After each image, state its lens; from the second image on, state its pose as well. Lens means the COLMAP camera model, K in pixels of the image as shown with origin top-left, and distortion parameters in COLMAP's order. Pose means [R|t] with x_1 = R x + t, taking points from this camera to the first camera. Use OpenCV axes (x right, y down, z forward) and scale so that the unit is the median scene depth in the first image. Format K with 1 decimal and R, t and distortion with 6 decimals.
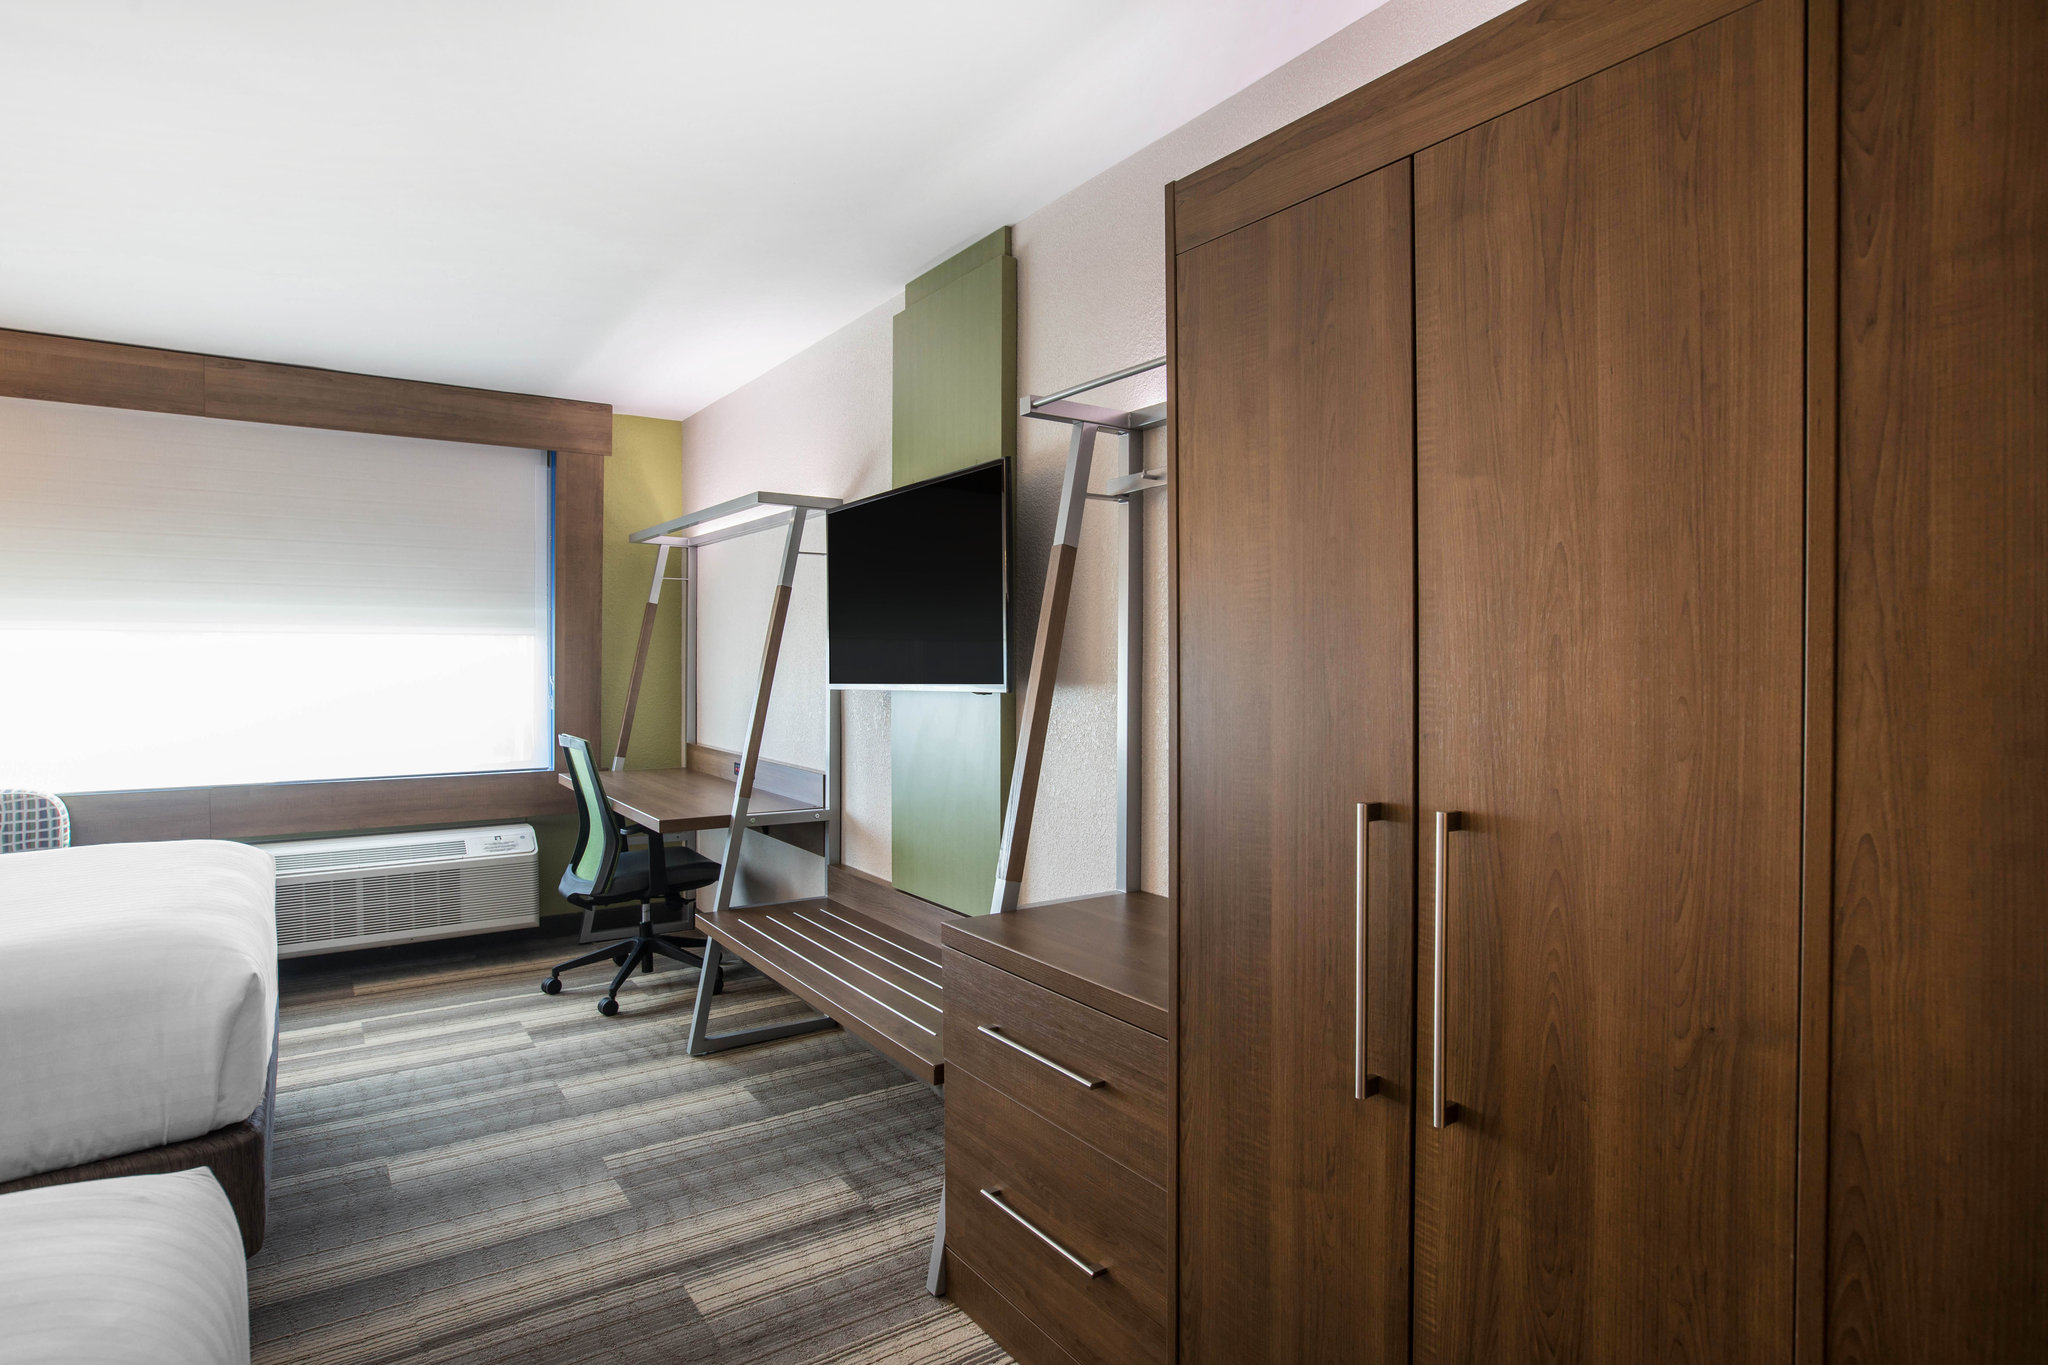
lens RADIAL K [[1078.0, 0, 1020.1], [0, 1078.0, 670.7], [0, 0, 1]] dist [-0.014760, 0.003713]
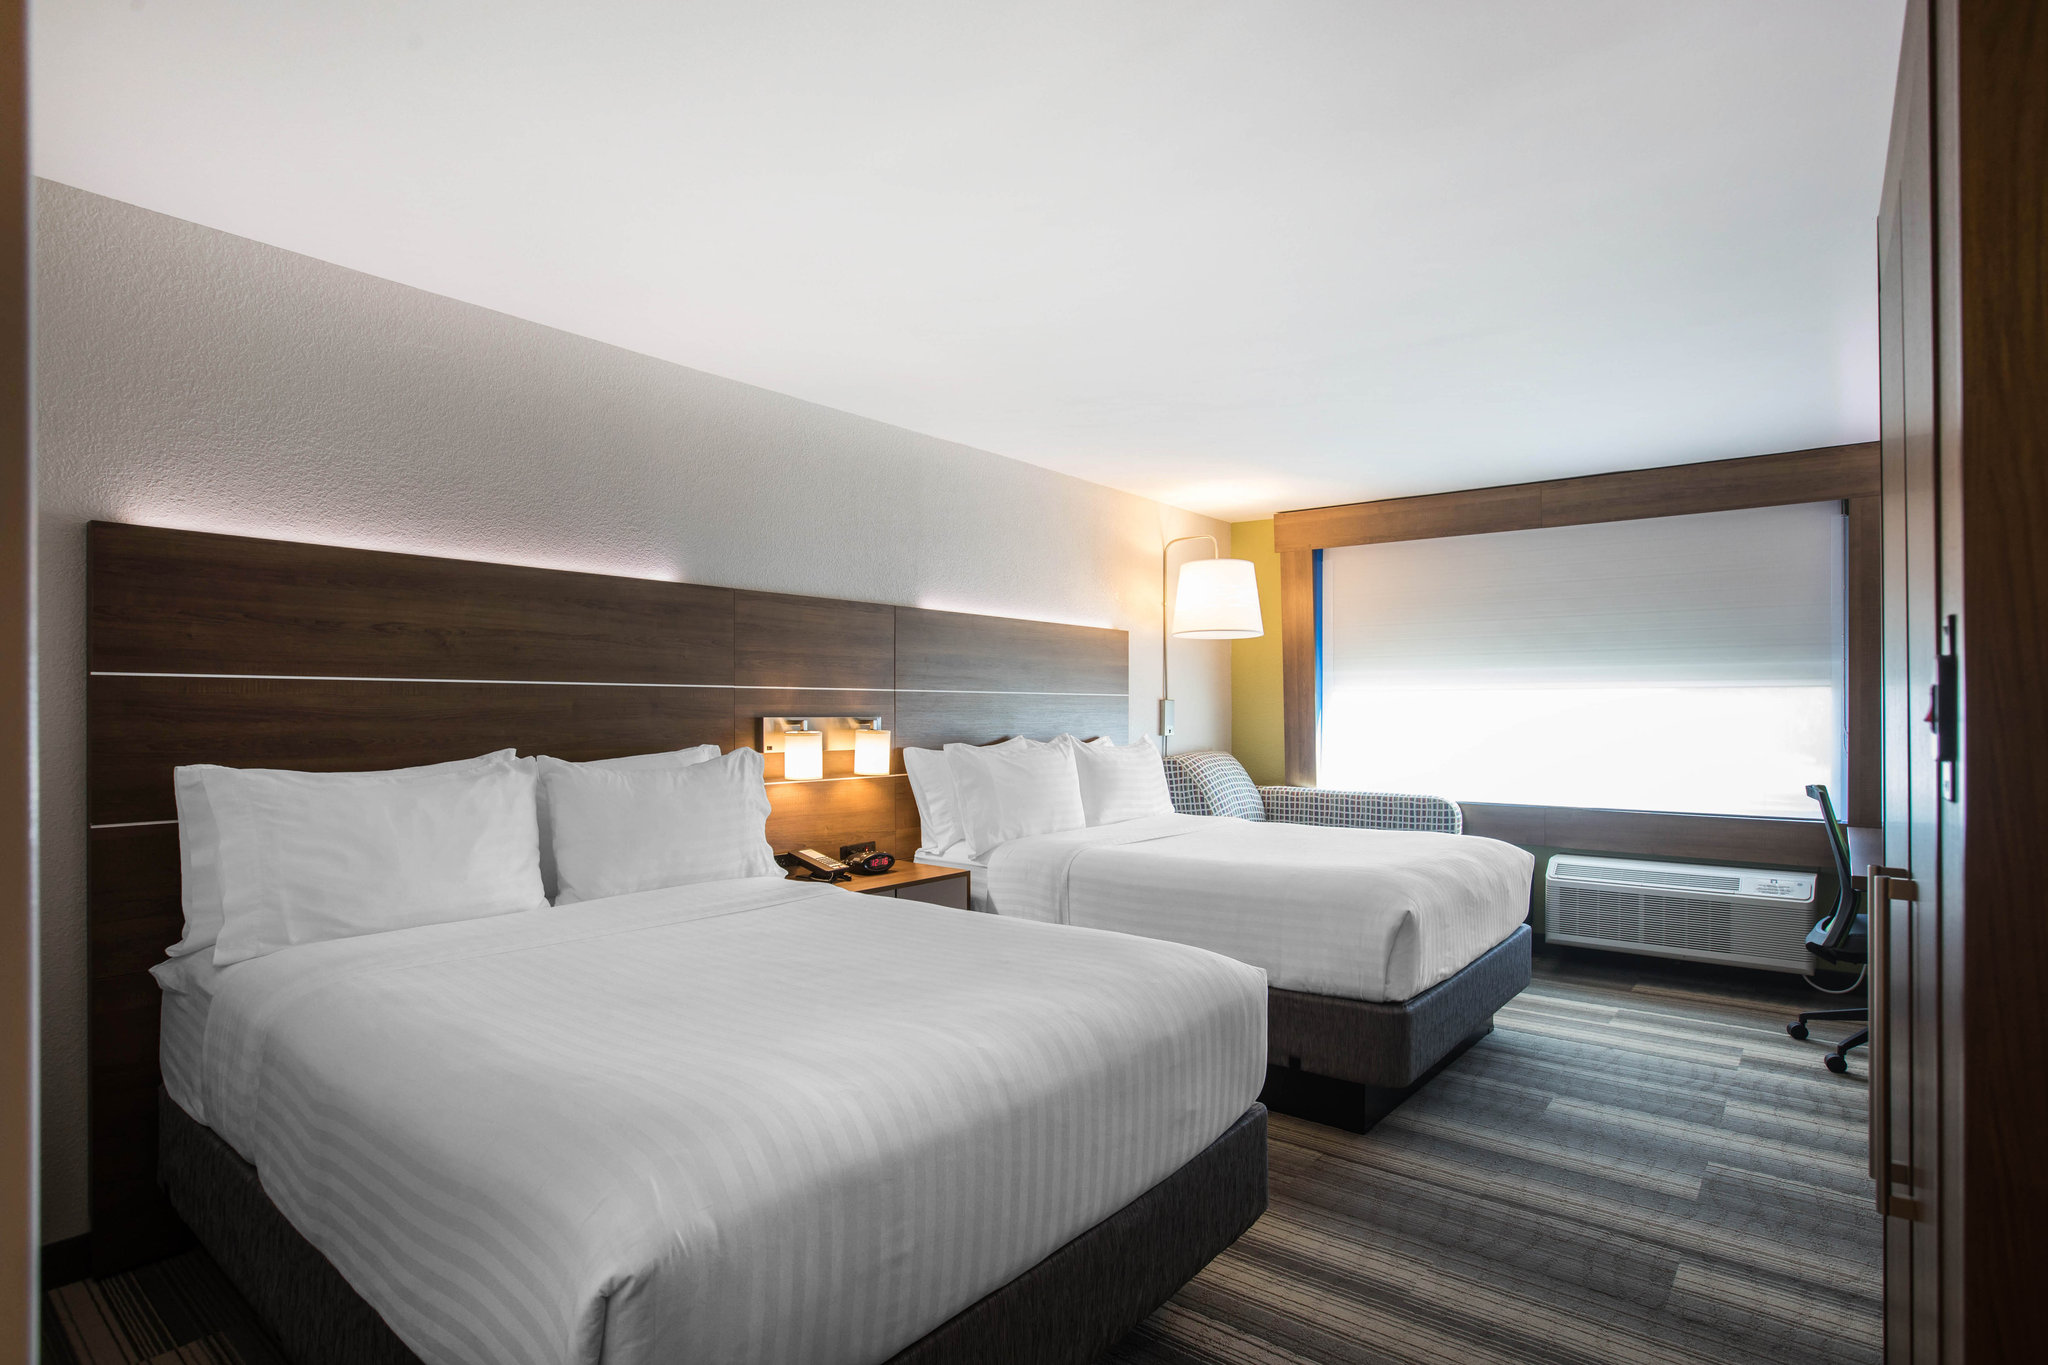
lens RADIAL K [[1054.9, 0, 1018.3], [0, 1054.9, 695.5], [0, 0, 1]] dist [-0.004433, -0.000703]
pose [[0.284852, -0.012714, -0.958487, 0.378559], [-0.009943, 0.999819, -0.016217, -0.001419], [0.958520, 0.014150, 0.284674, 0.003043]]
